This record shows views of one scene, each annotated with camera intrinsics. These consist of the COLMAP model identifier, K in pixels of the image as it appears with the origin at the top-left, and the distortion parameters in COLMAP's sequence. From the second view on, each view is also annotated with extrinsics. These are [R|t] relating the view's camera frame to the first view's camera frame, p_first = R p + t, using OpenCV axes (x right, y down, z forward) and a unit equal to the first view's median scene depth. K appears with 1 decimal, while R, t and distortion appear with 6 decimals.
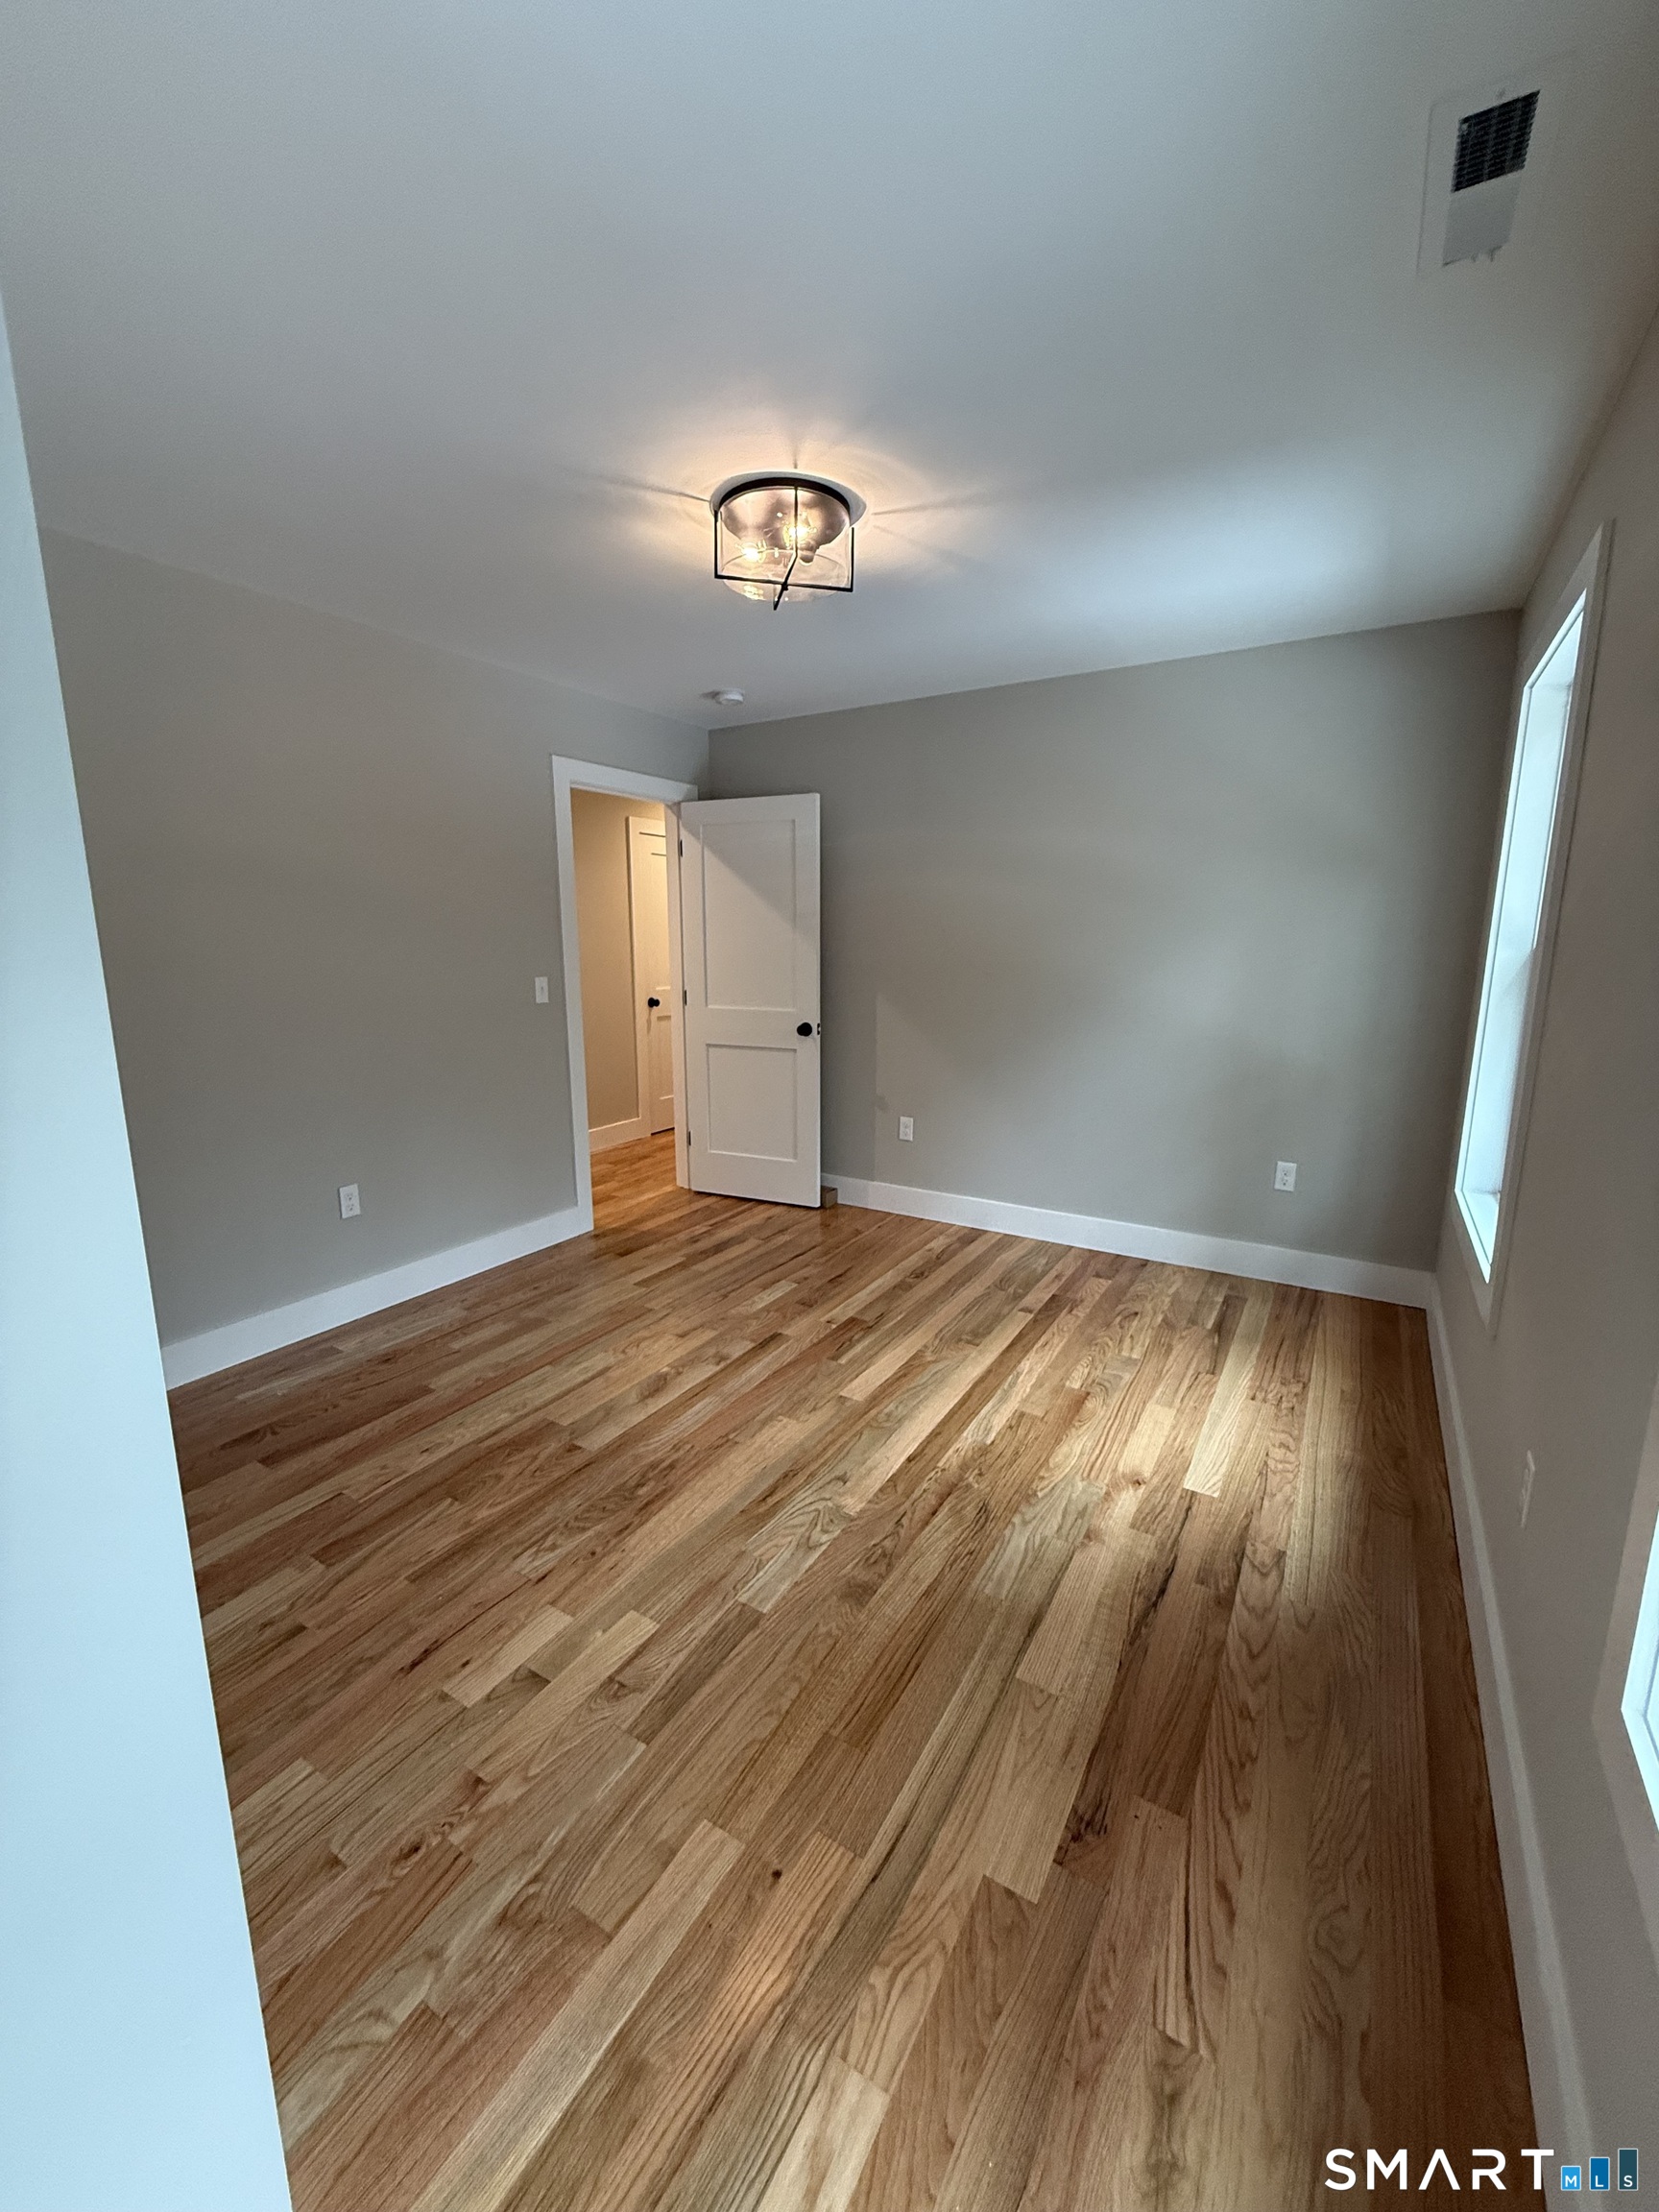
lens RADIAL K [[877.8, 0, 831.5], [0, 877.8, 1097.1], [0, 0, 1]] dist [-0.000789, -0.000226]
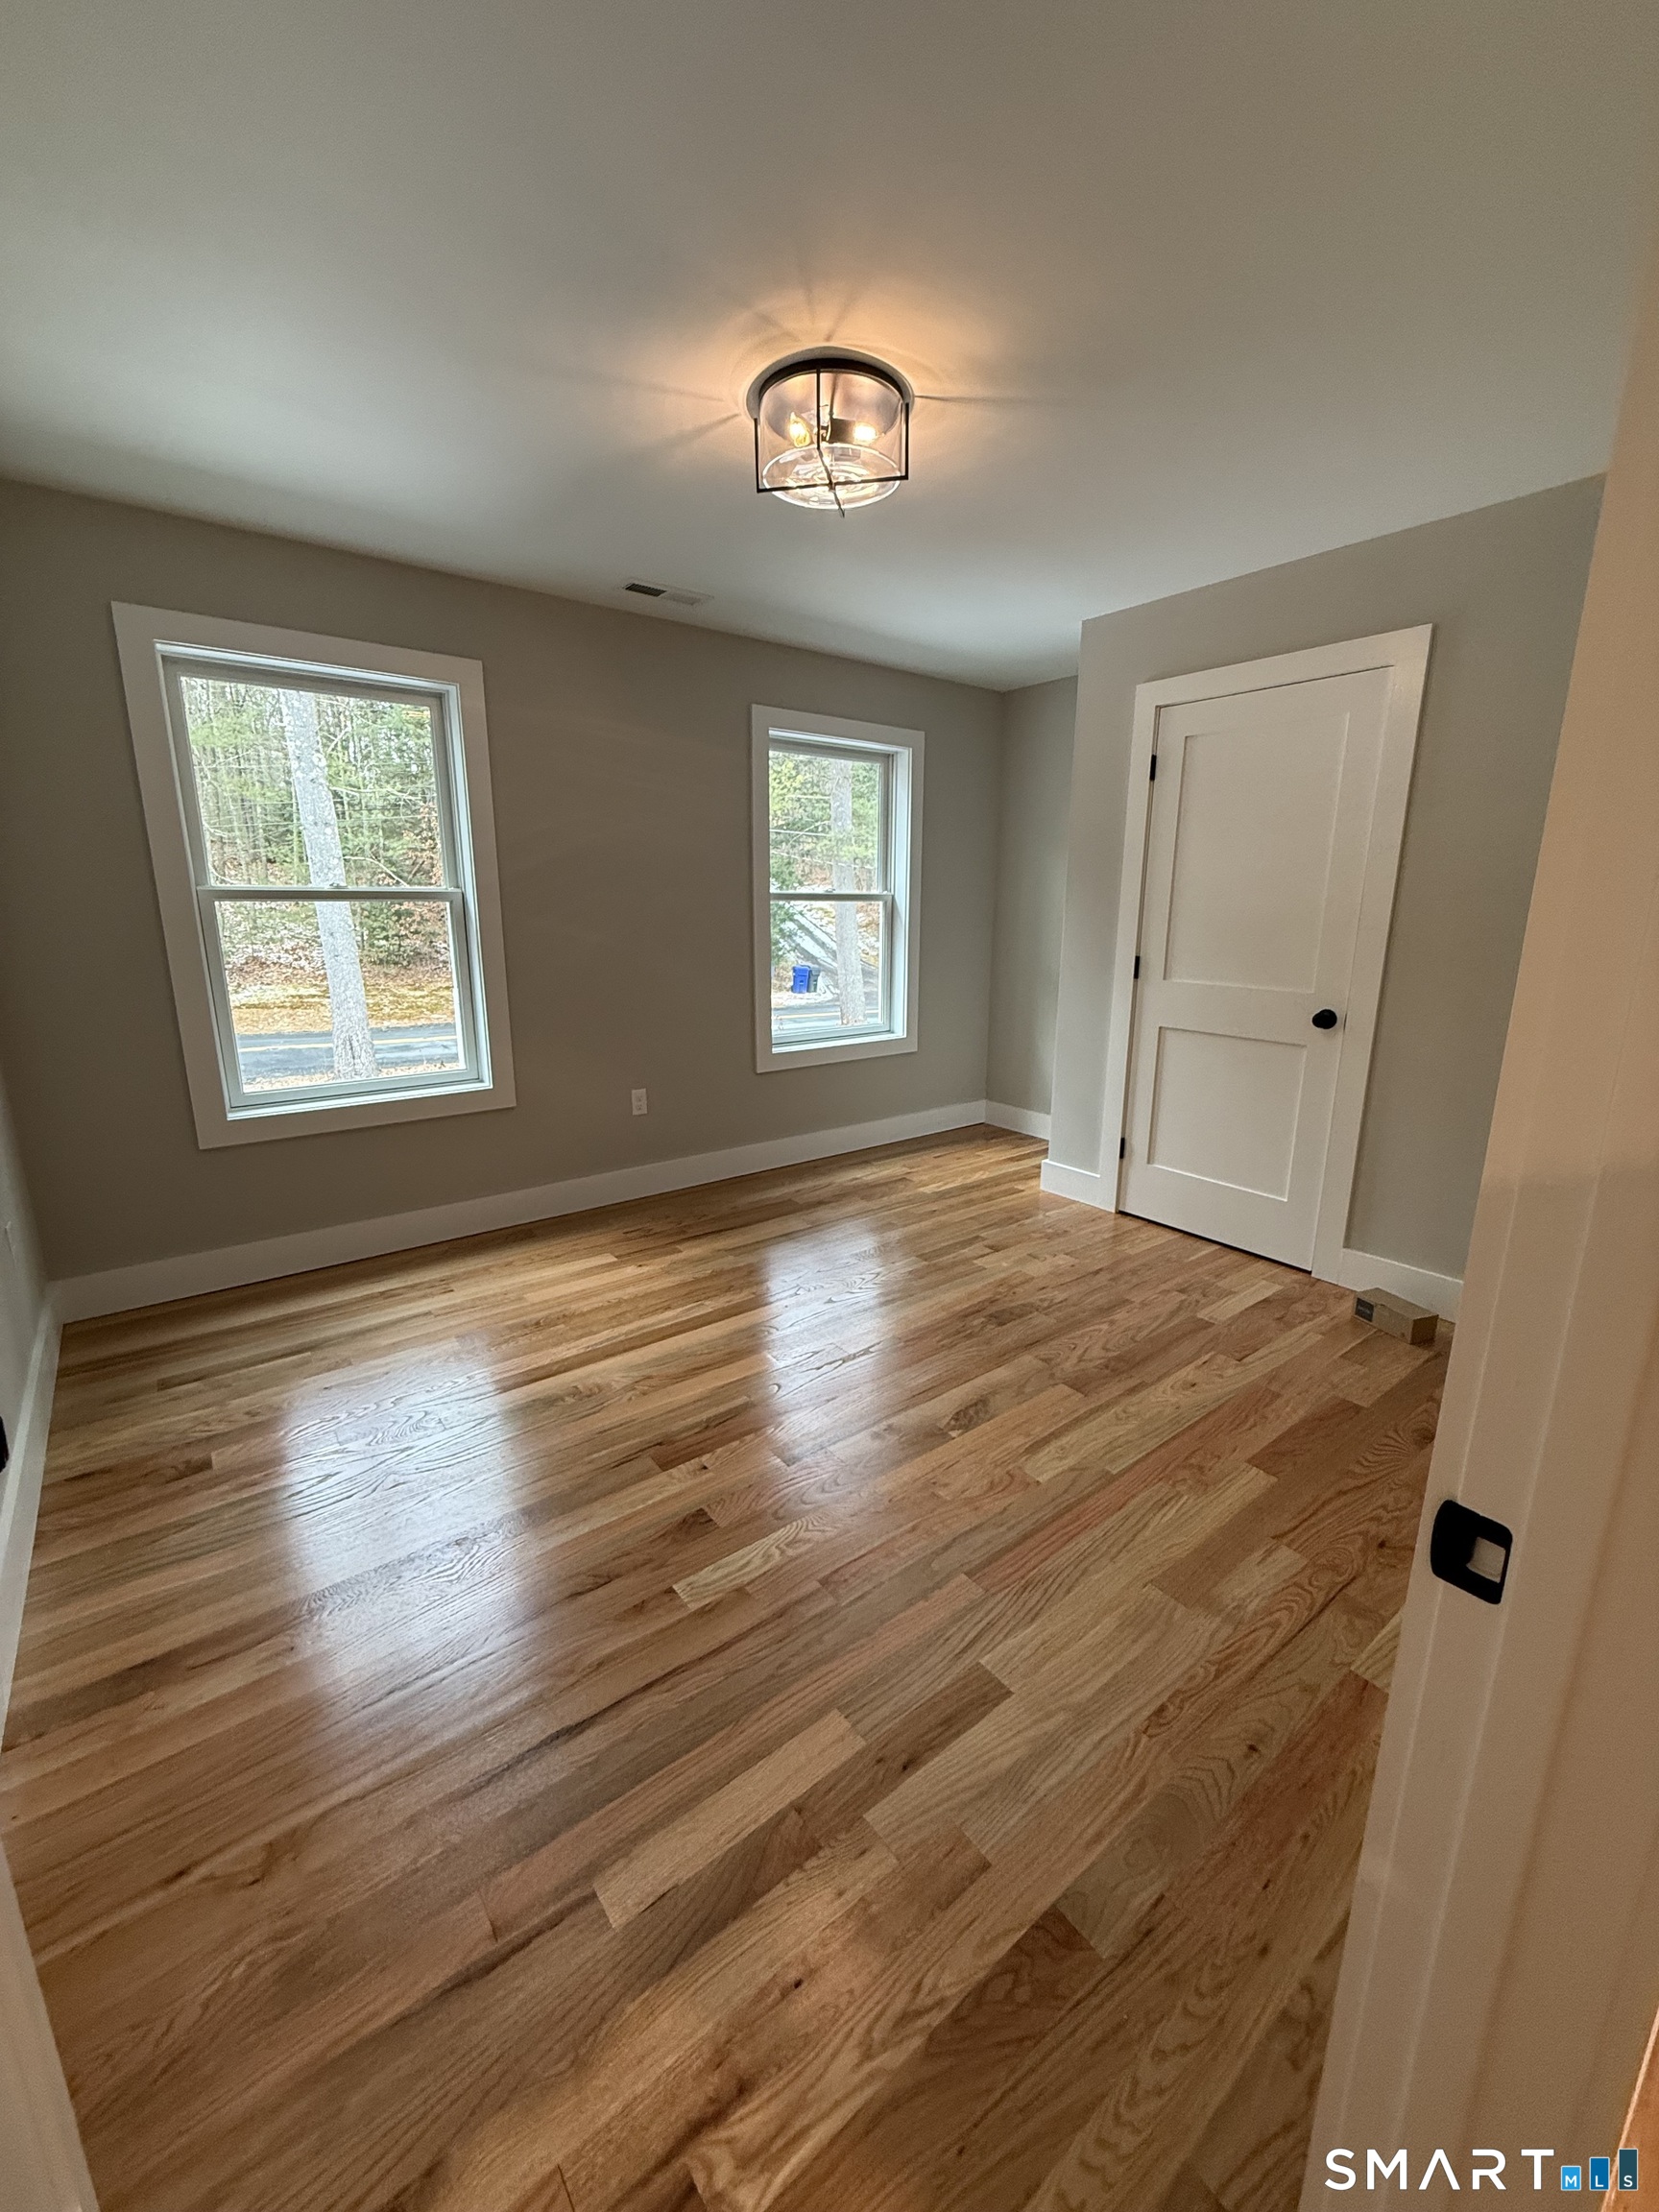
lens RADIAL K [[877.8, 0, 831.5], [0, 877.8, 1097.1], [0, 0, 1]] dist [-0.000789, -0.000226]
pose [[-0.932601, -0.086729, 0.350332, -0.352502], [0.061771, 0.918016, 0.391702, -0.297784], [-0.355582, 0.386943, -0.850786, 1.675960]]
